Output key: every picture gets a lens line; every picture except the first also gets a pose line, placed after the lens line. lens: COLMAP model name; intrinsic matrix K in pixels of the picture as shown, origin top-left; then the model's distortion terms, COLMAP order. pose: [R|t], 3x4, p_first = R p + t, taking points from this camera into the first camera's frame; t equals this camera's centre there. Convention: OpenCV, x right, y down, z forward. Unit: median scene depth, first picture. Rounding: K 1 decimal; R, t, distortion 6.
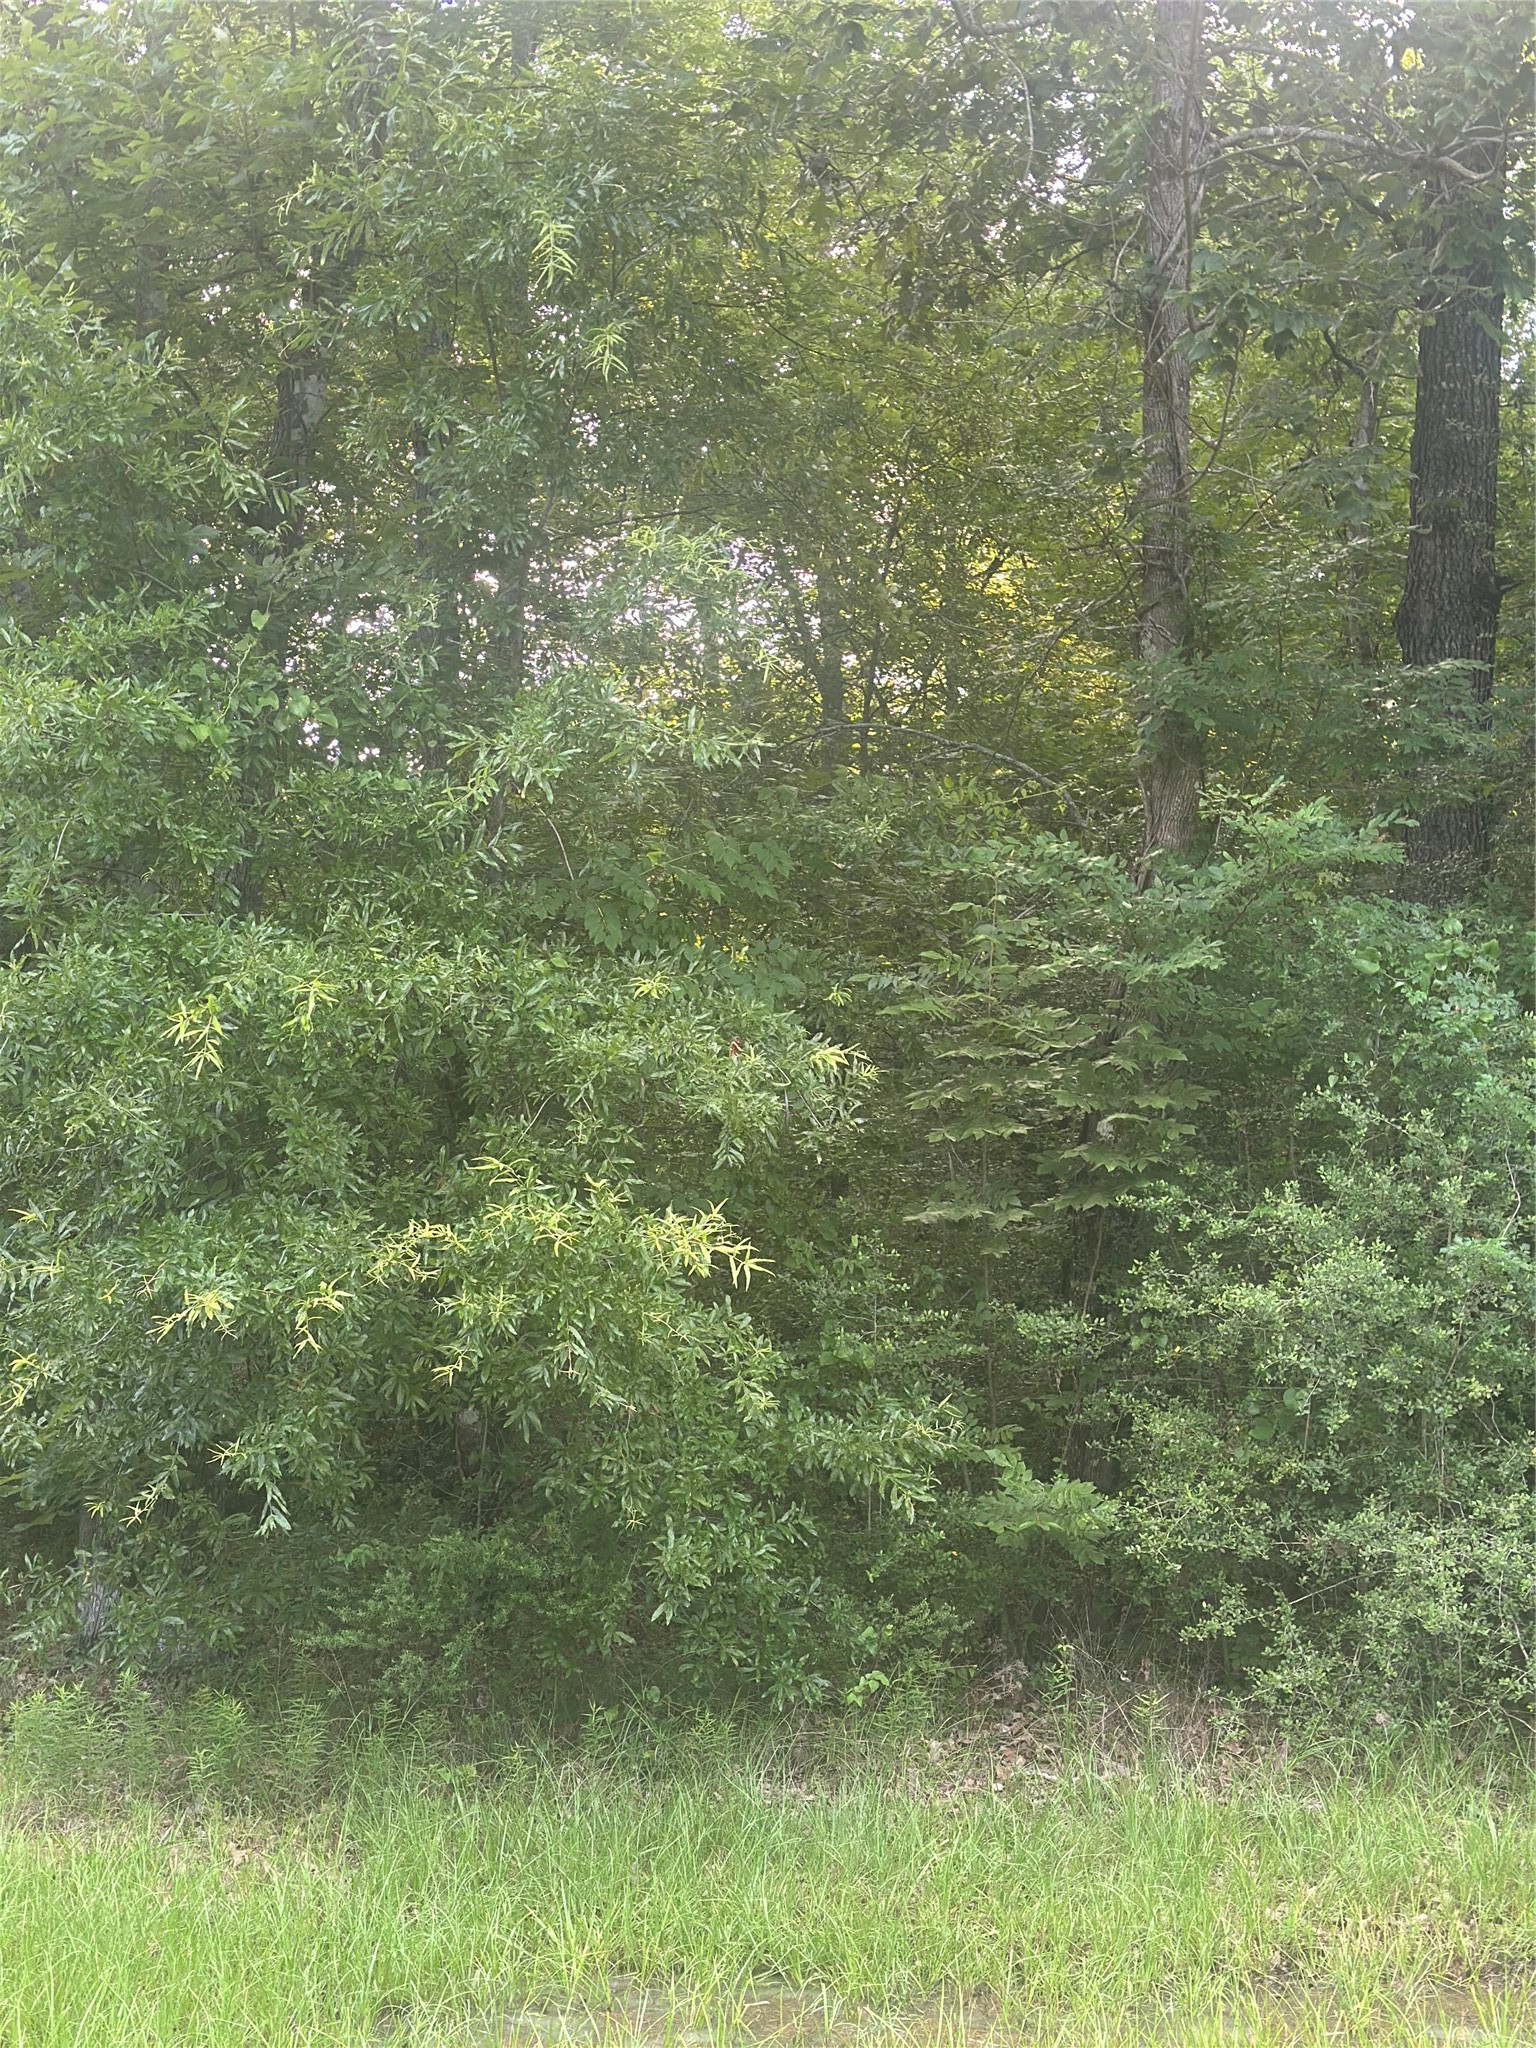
lens RADIAL K [[3062.8, 0, 772.6], [0, 3062.8, 1089.7], [0, 0, 1]] dist [0.164688, -0.375734]
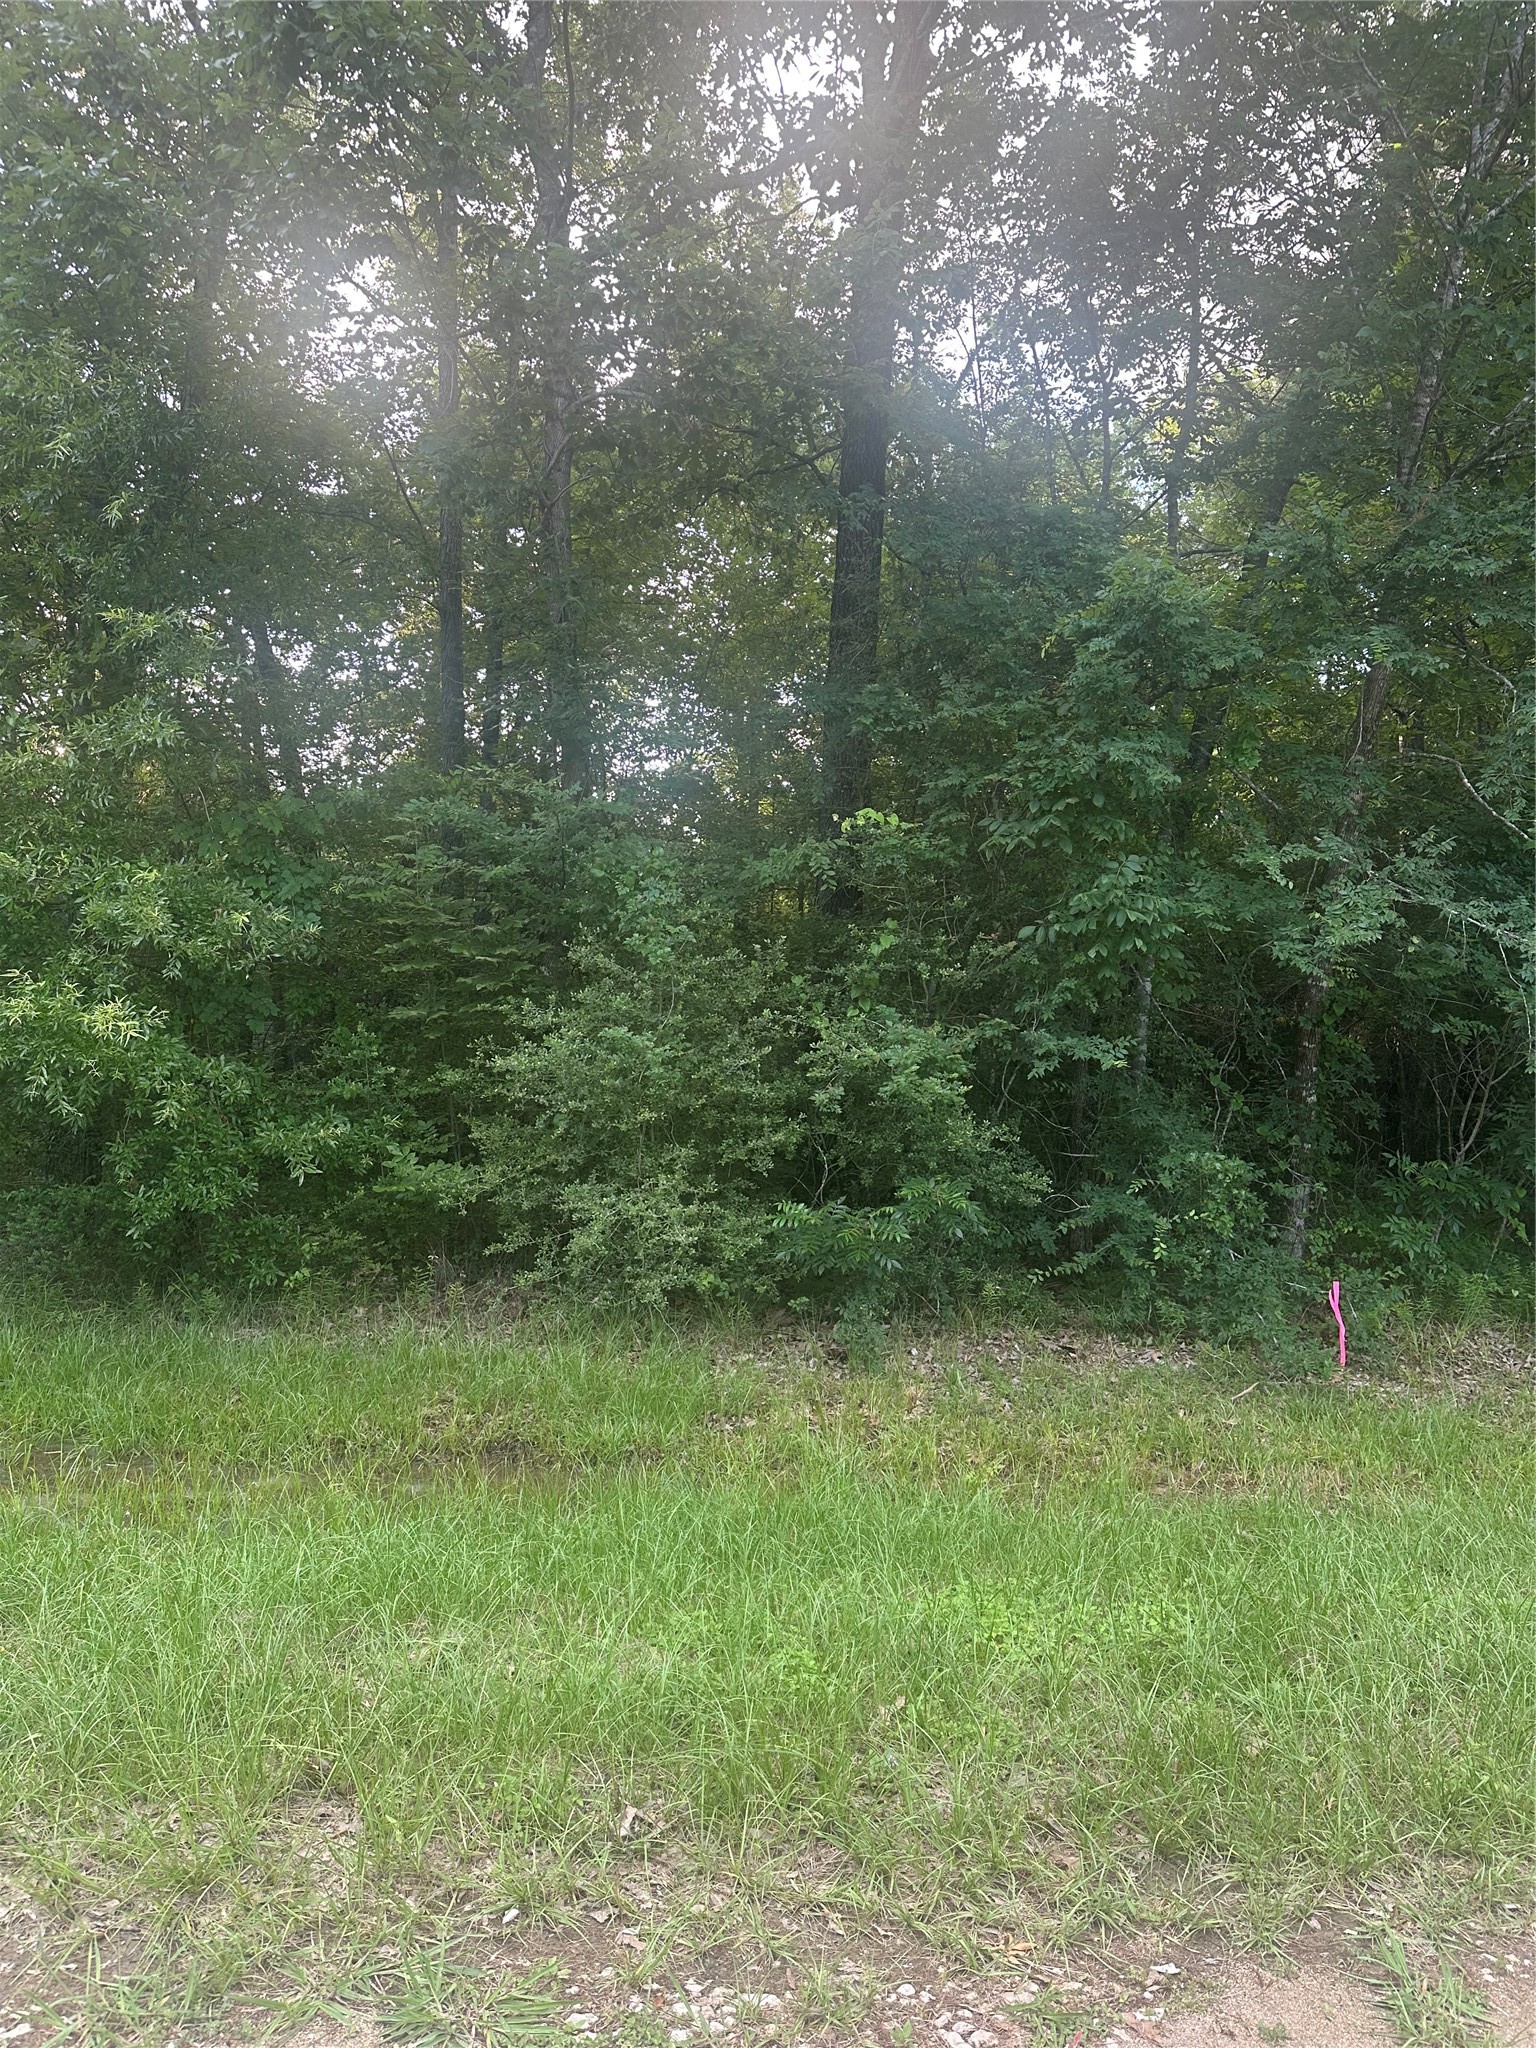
lens RADIAL K [[1528.6, 0, 758.5], [0, 1528.6, 1021.7], [0, 0, 1]] dist [0.180050, -0.509915]
pose [[0.995550, 0.015021, -0.093027, 0.372536], [-0.013107, 0.999690, 0.021154, 0.025016], [0.093316, -0.019841, 0.995439, 0.145296]]
